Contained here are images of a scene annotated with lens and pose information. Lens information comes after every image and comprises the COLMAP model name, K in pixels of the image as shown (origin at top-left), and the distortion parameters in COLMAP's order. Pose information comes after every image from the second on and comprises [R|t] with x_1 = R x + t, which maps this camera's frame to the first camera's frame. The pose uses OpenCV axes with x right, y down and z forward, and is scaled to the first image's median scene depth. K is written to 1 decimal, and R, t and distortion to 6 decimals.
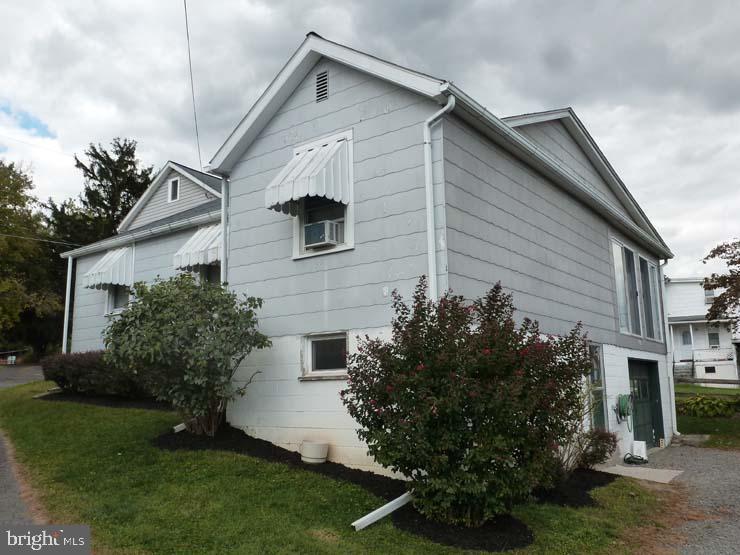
lens RADIAL K [[635.2, 0, 366.5], [0, 635.2, 279.1], [0, 0, 1]] dist [-0.068661, 0.035185]
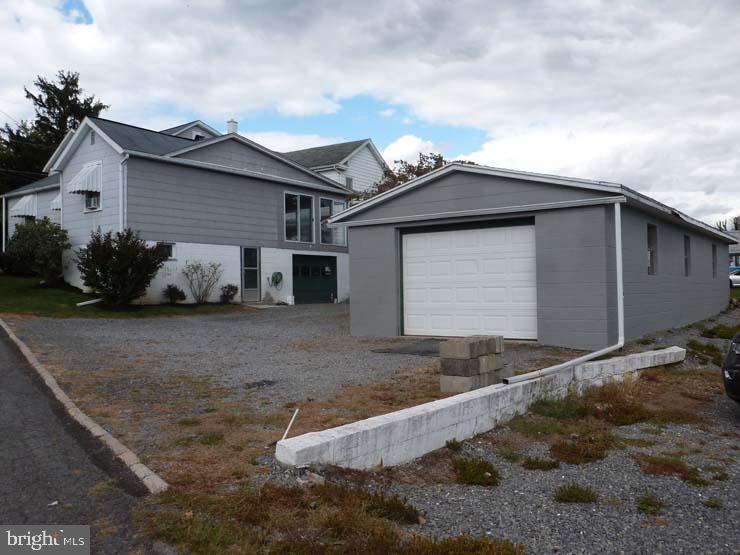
lens RADIAL K [[635.2, 0, 374.3], [0, 635.2, 276.5], [0, 0, 1]] dist [-0.068661, 0.035185]
pose [[0.999304, -0.001088, 0.037293, 0.146814], [-0.004599, 0.988357, 0.152086, -0.025883], [-0.037024, -0.152152, 0.987663, -0.233336]]
